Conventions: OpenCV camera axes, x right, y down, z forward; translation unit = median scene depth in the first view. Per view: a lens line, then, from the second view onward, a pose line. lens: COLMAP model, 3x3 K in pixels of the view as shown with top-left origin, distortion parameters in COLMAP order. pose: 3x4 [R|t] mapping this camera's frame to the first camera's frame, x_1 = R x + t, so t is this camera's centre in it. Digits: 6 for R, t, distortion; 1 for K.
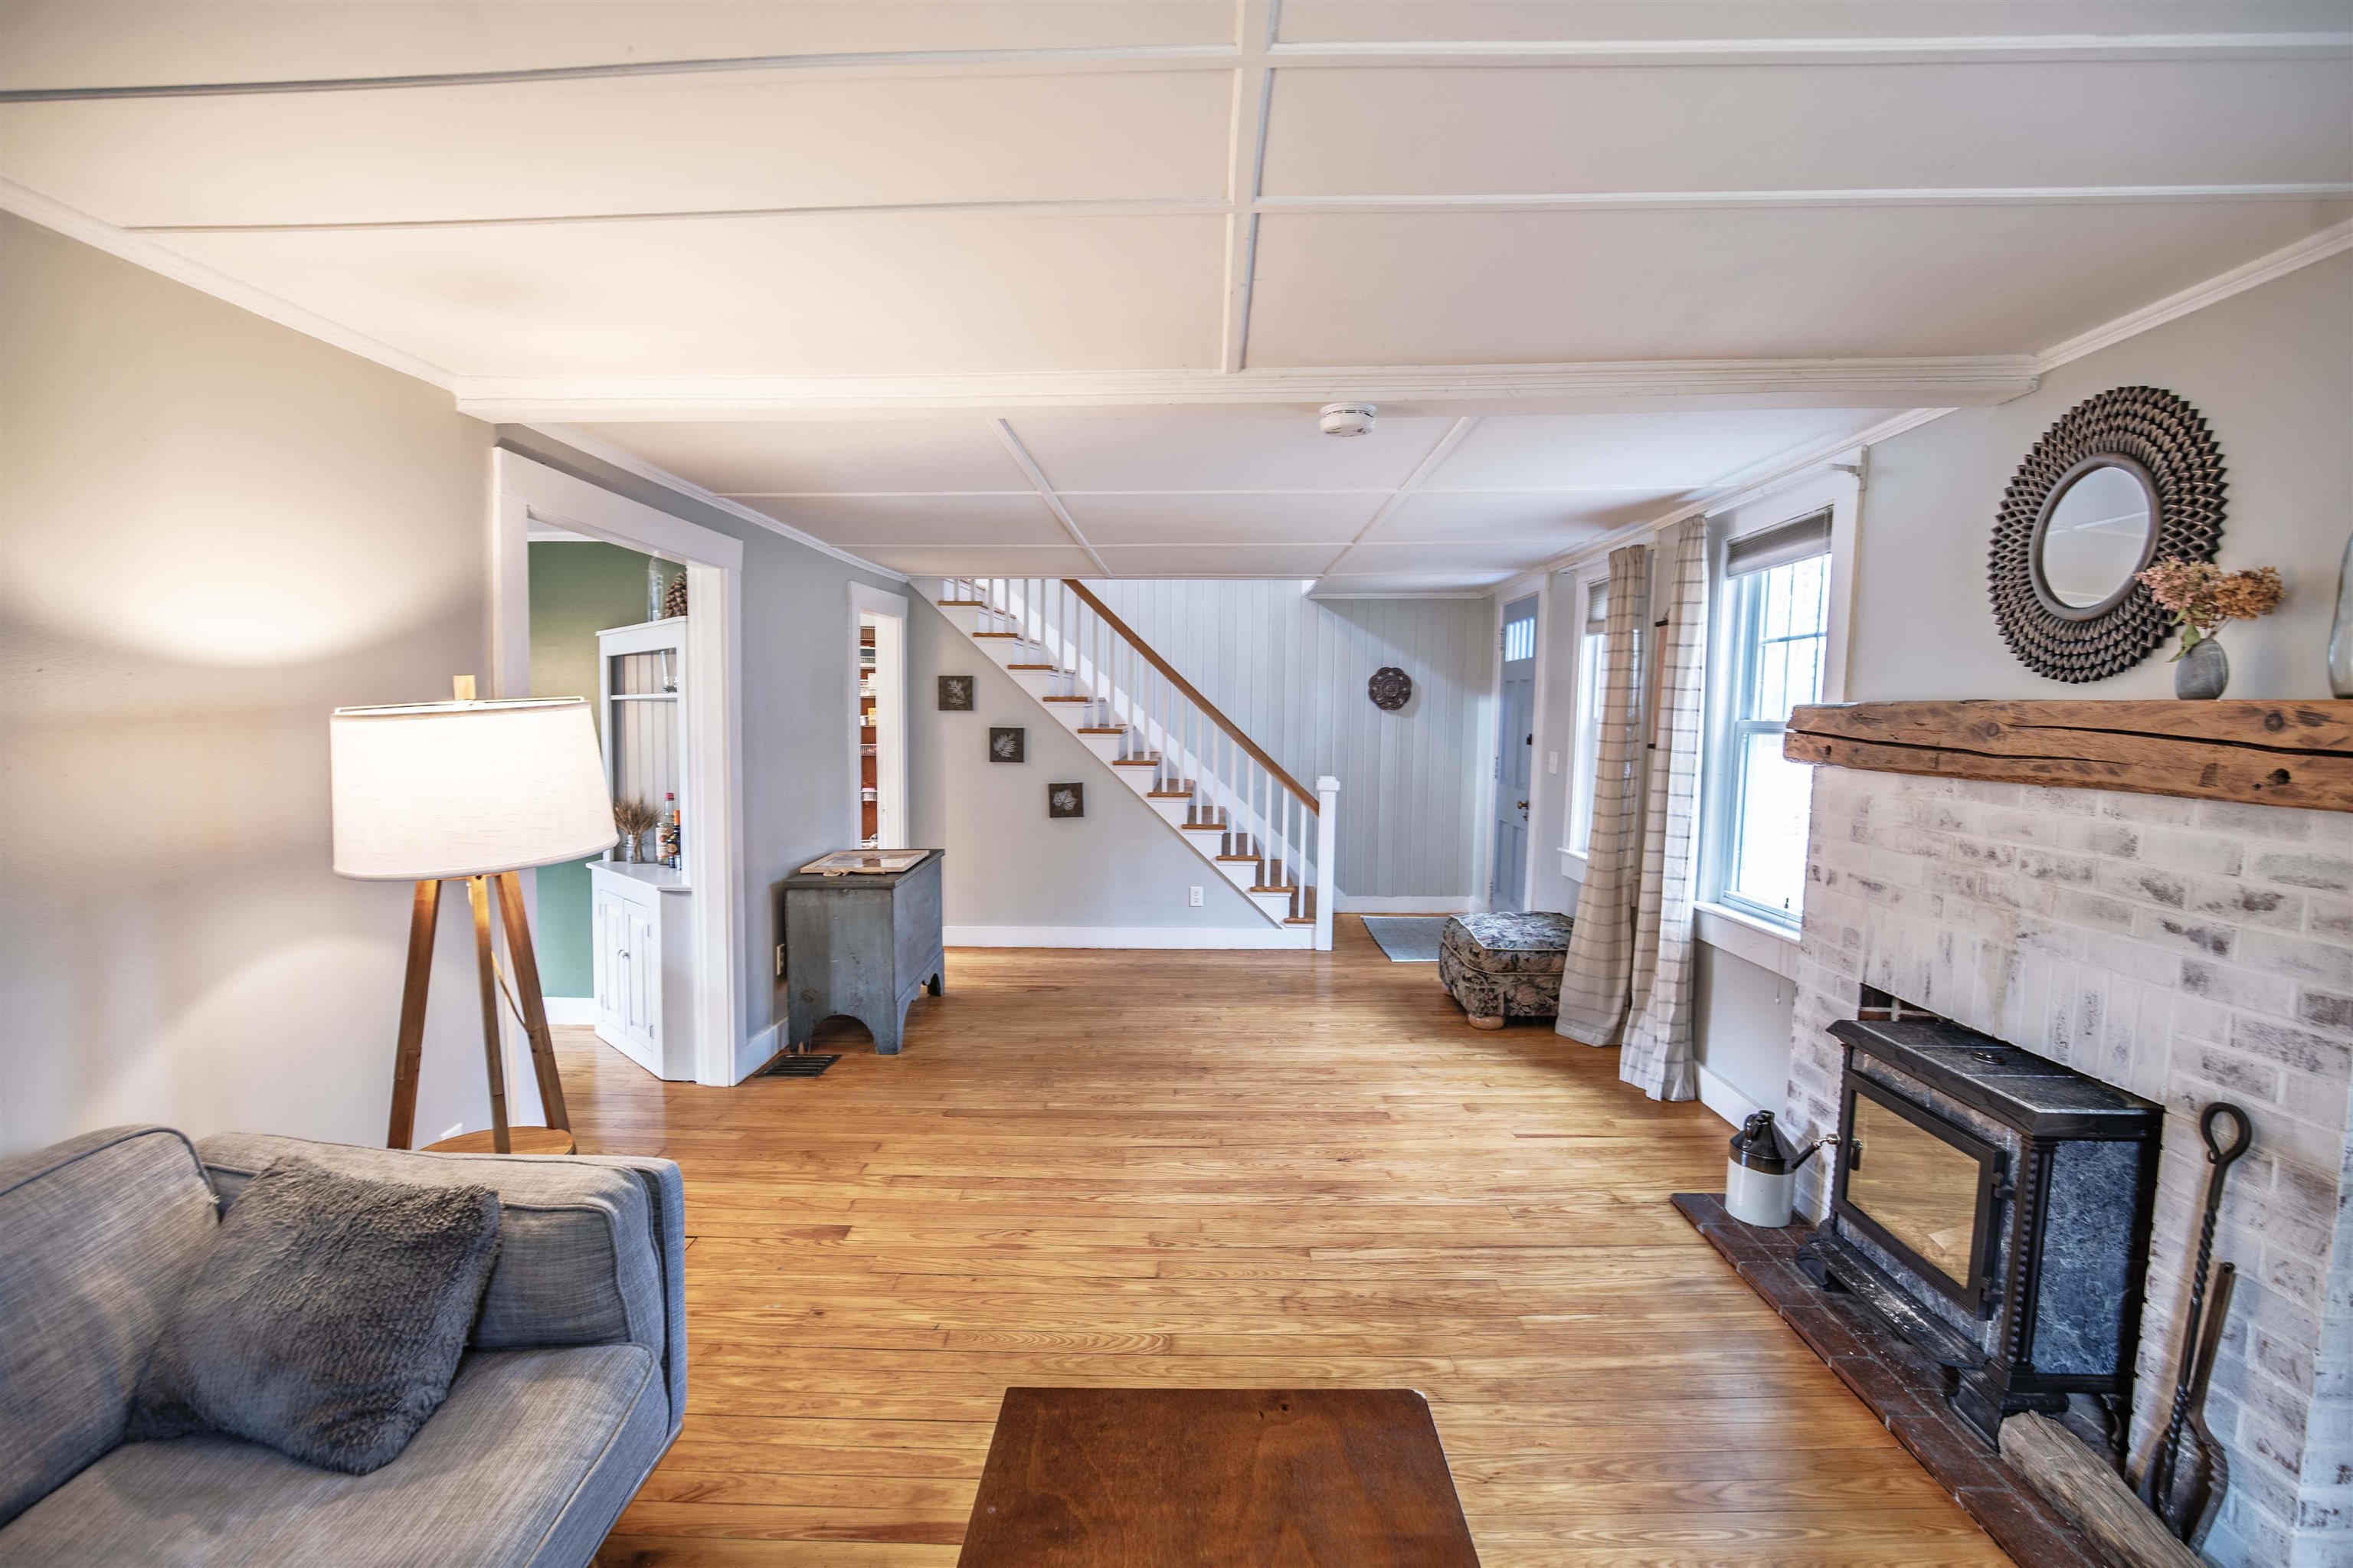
lens RADIAL K [[1098.3, 0, 1172.4], [0, 1098.3, 801.4], [0, 0, 1]] dist [-0.034769, 0.000572]
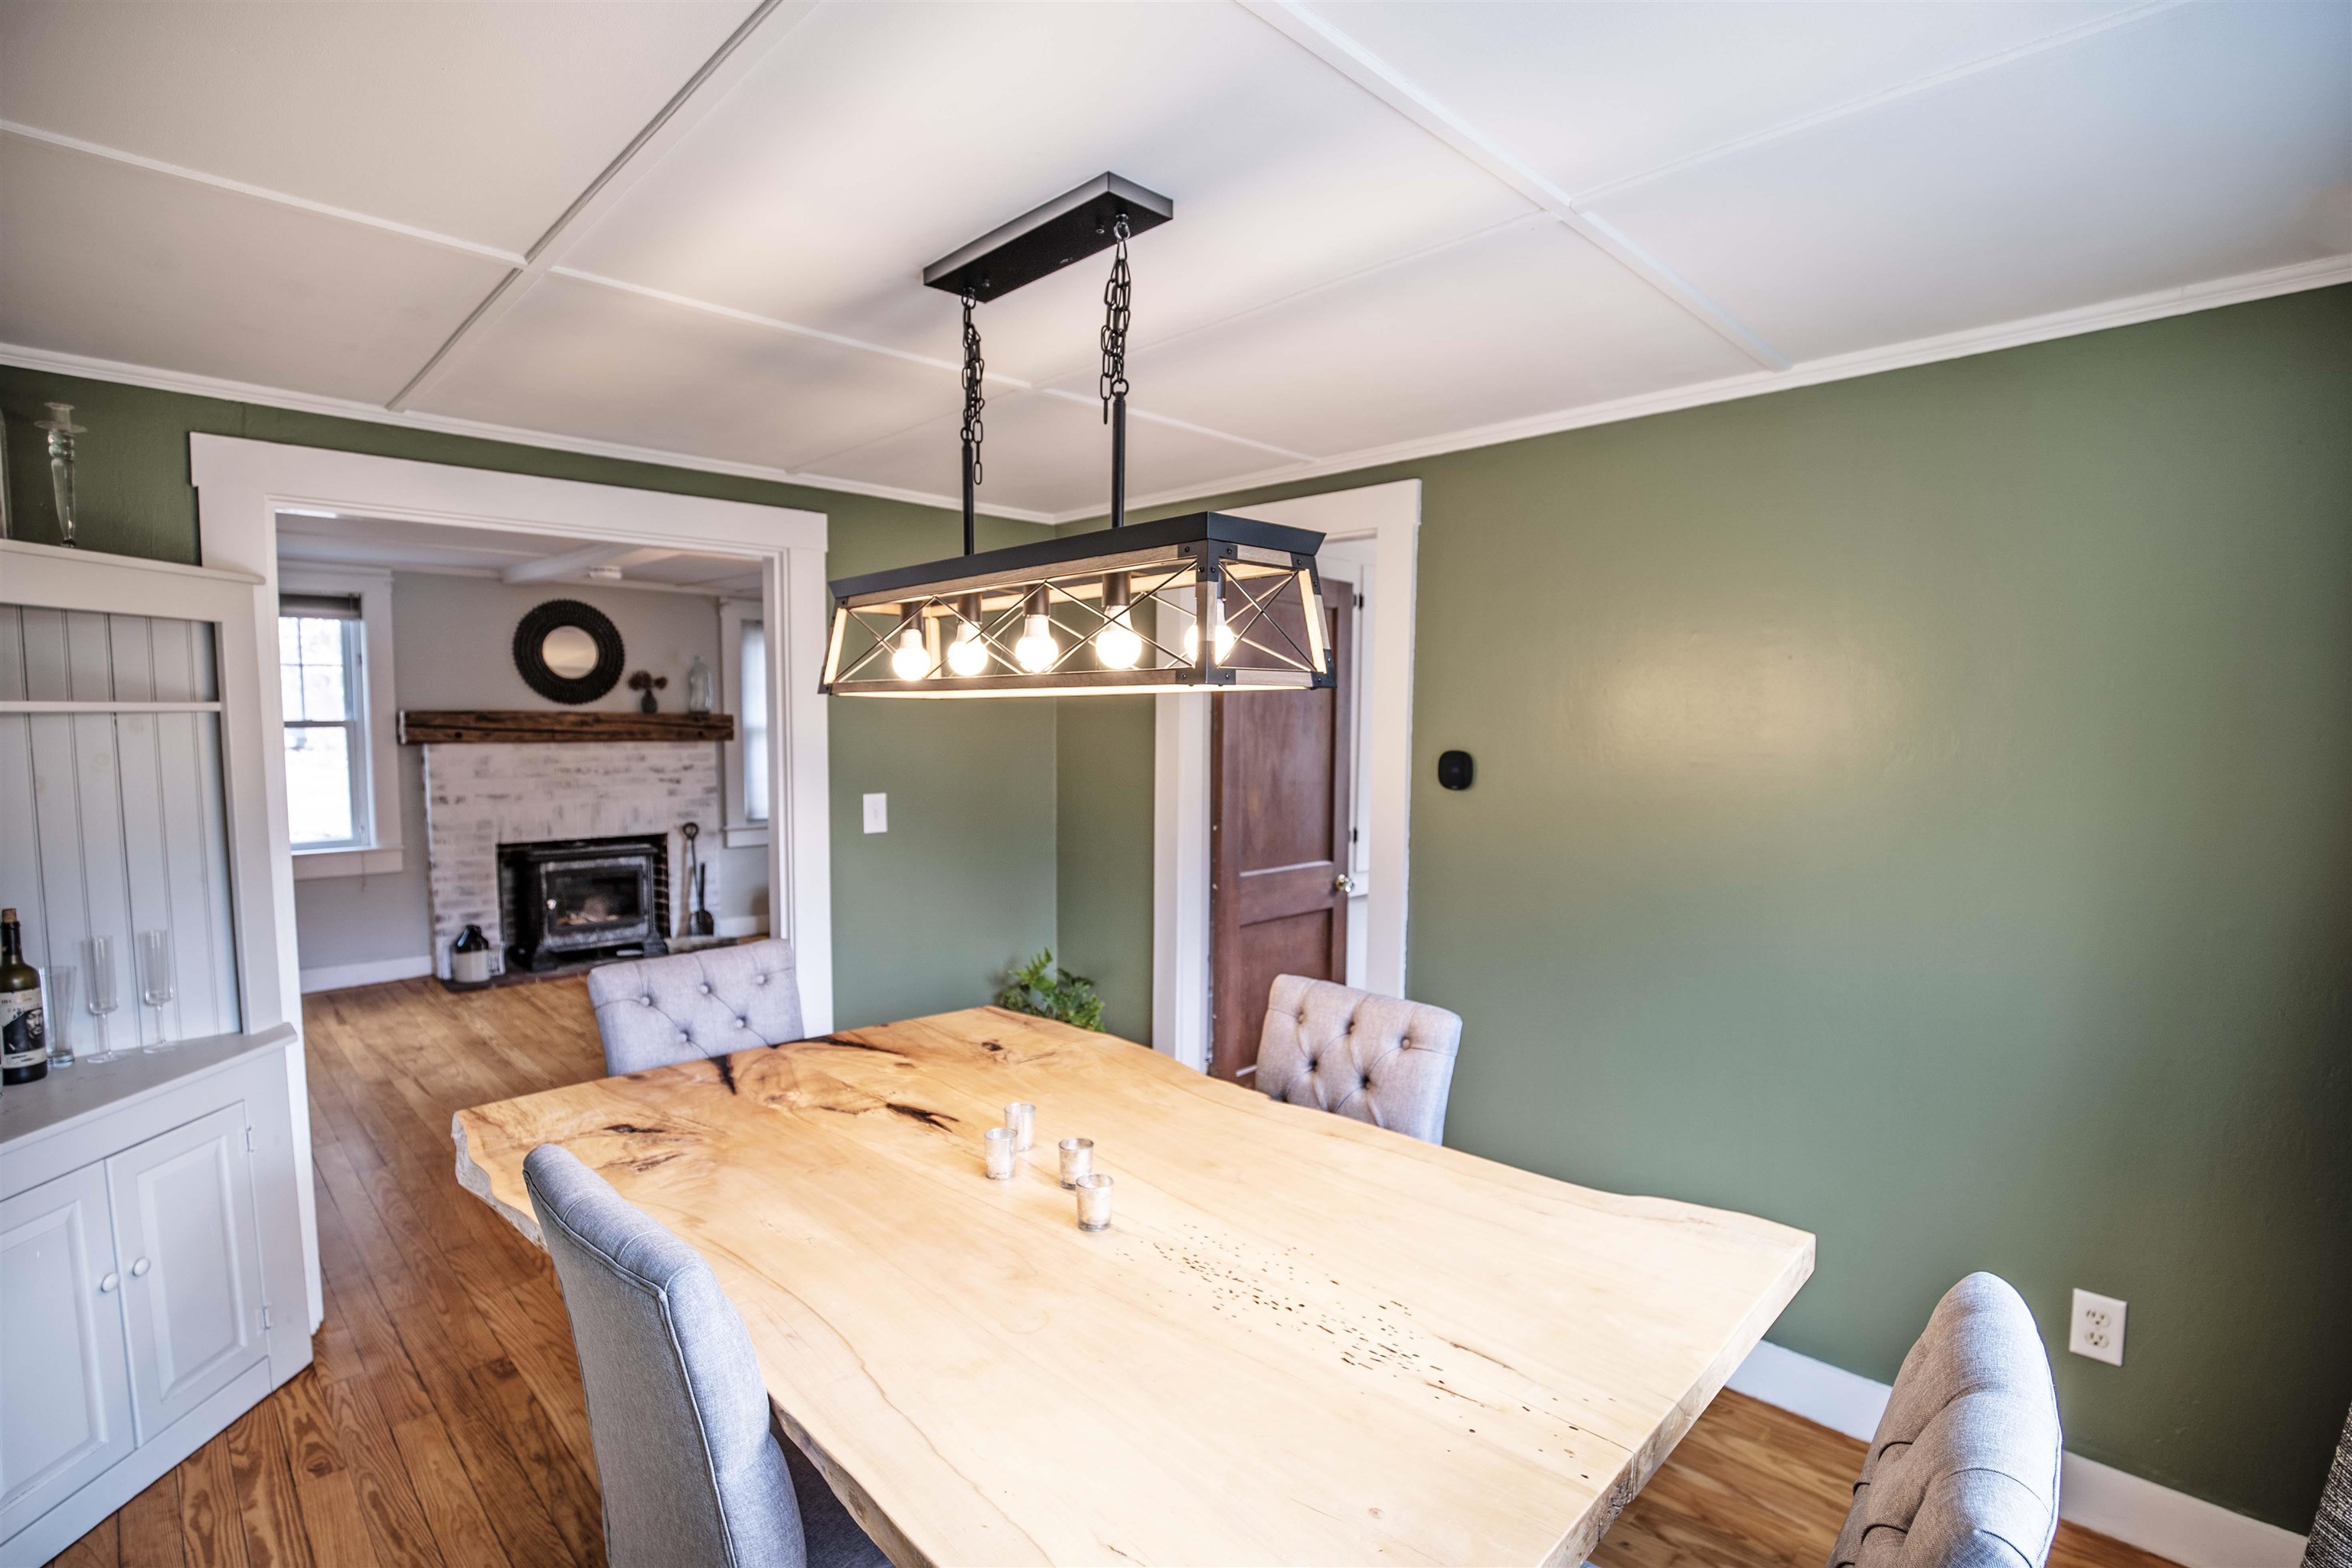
lens RADIAL K [[1097.8, 0, 1171.9], [0, 1097.8, 801.4], [0, 0, 1]] dist [-0.034769, 0.000572]
pose [[-0.721394, -0.067451, 0.689232, -2.189018], [0.039114, 0.989688, 0.137794, -0.190308], [-0.691420, 0.126363, -0.711317, 1.956238]]
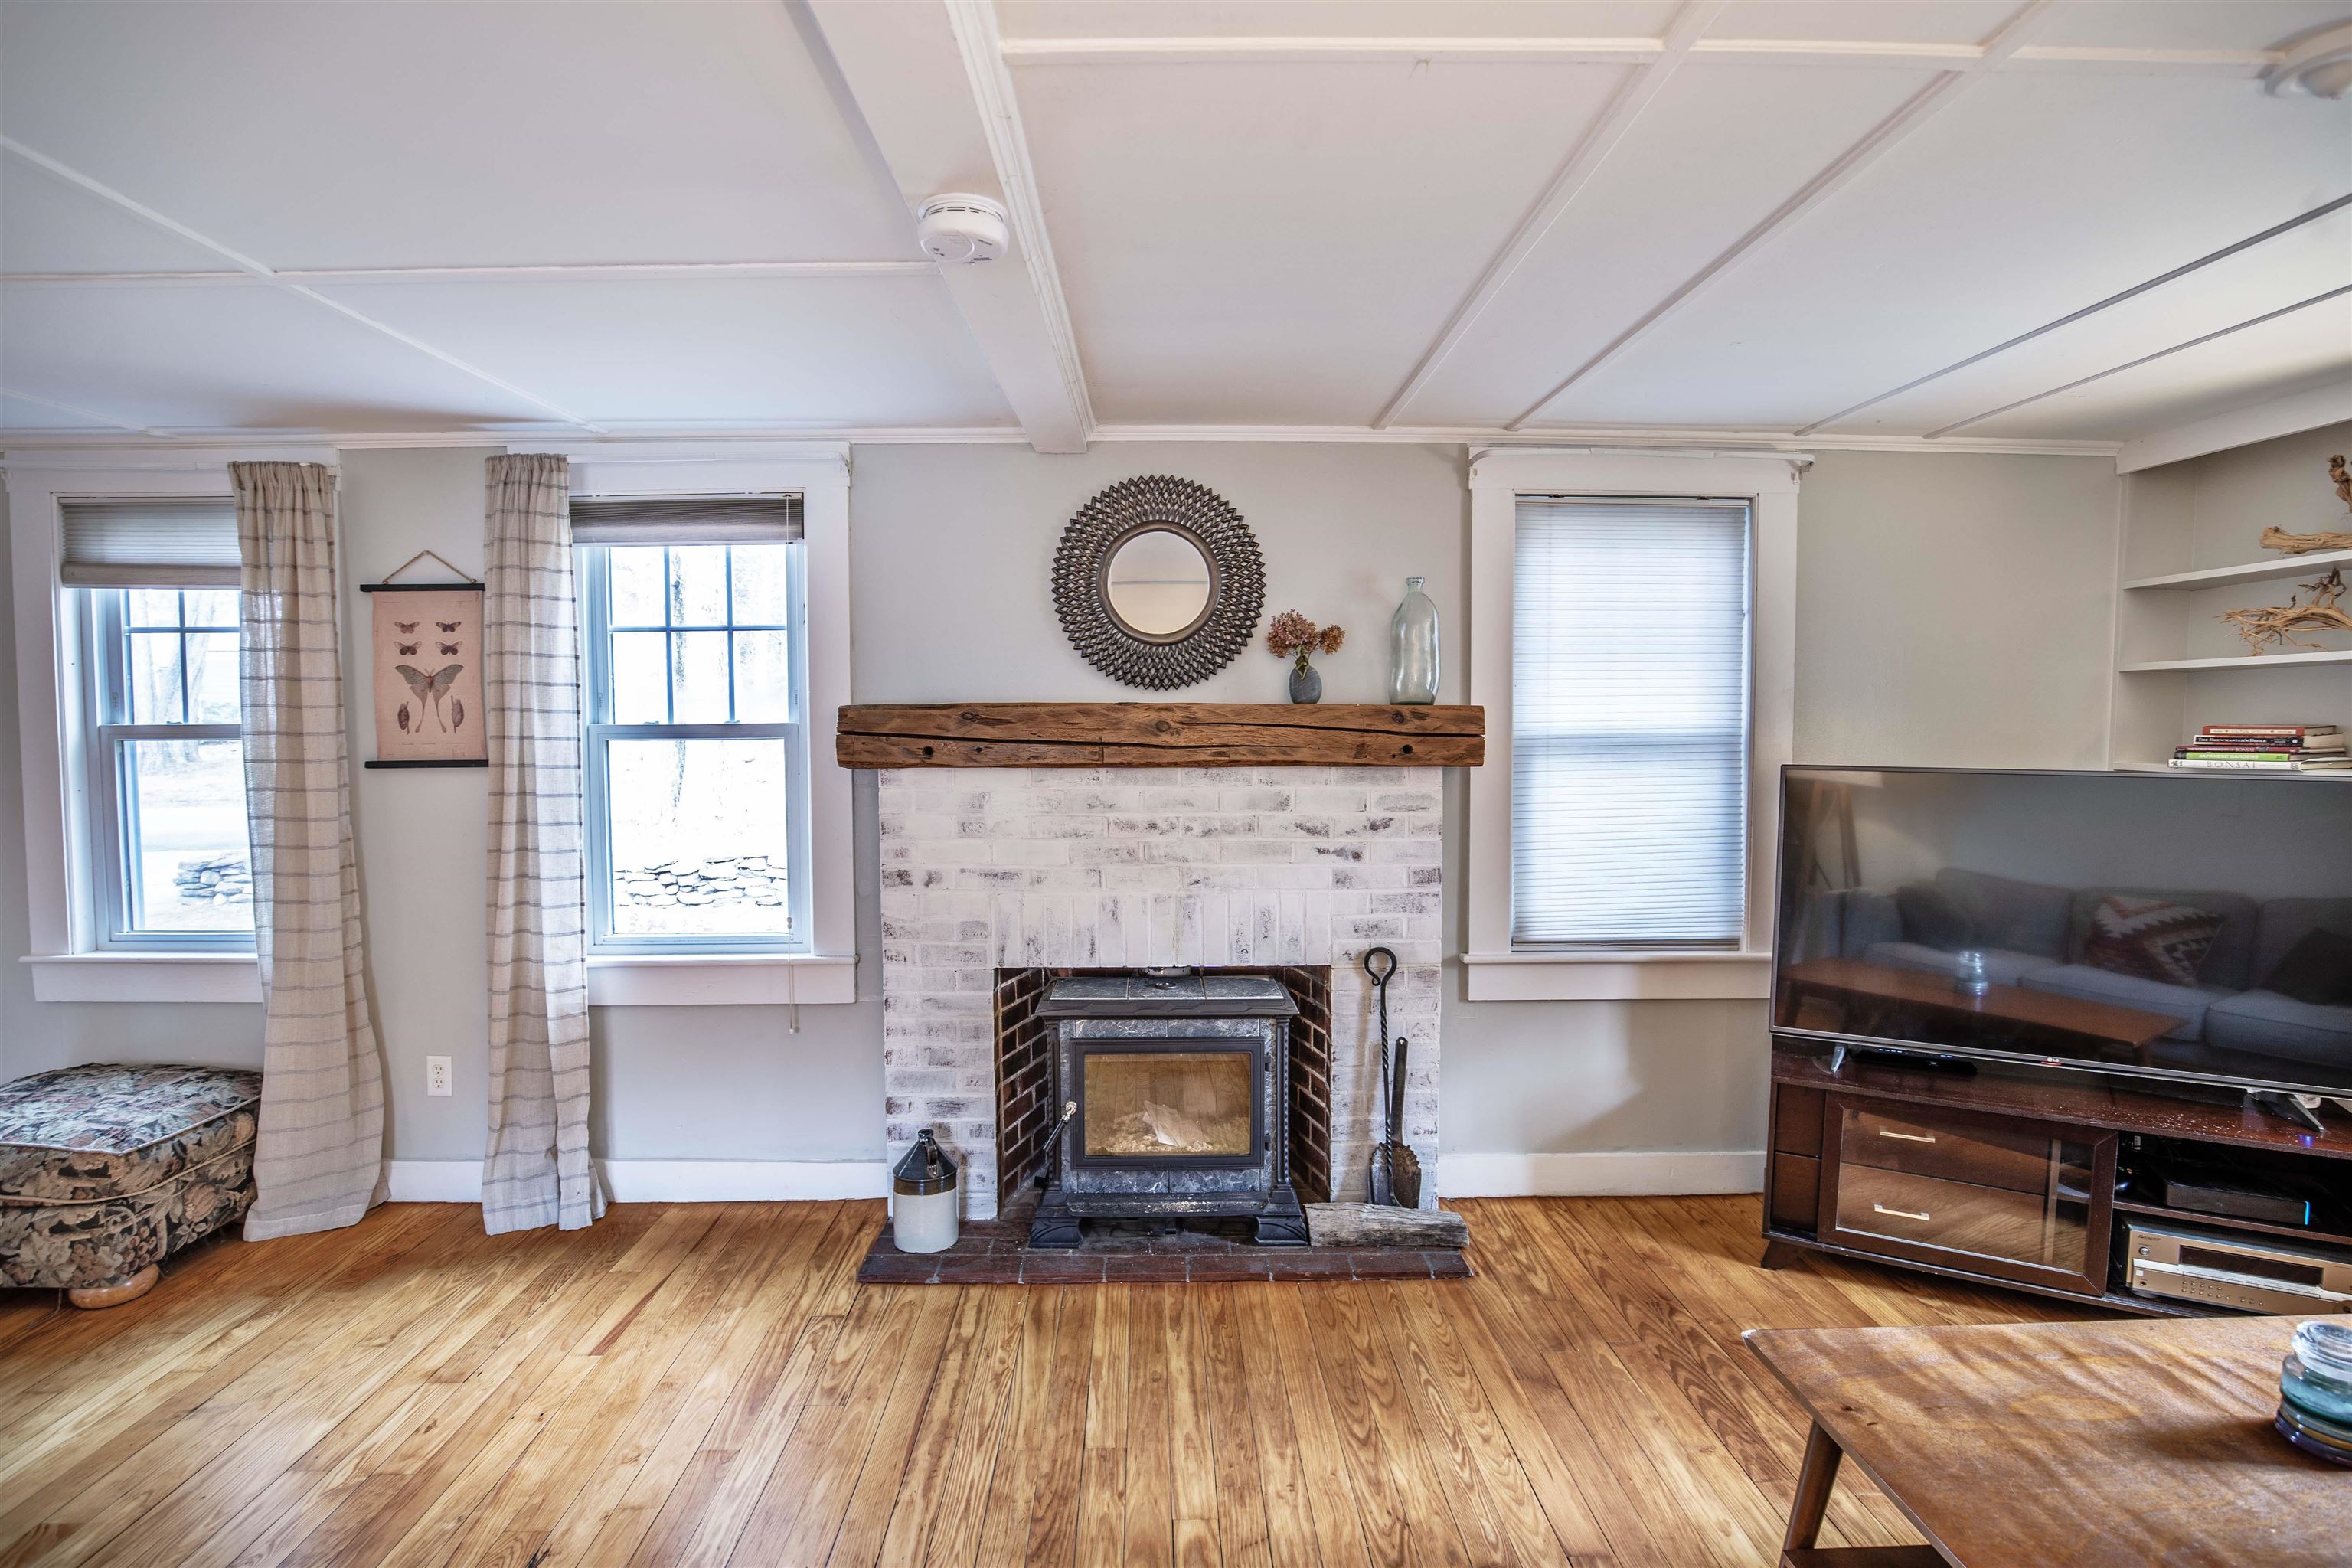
lens RADIAL K [[1085.5, 0, 1175.3], [0, 1085.5, 796.3], [0, 0, 1]] dist [-0.036754, 0.007098]
pose [[-0.042419, -0.075487, 0.996244, -0.514362], [0.081044, 0.993596, 0.078737, -0.085059], [-0.995807, 0.084080, -0.036029, 1.048364]]
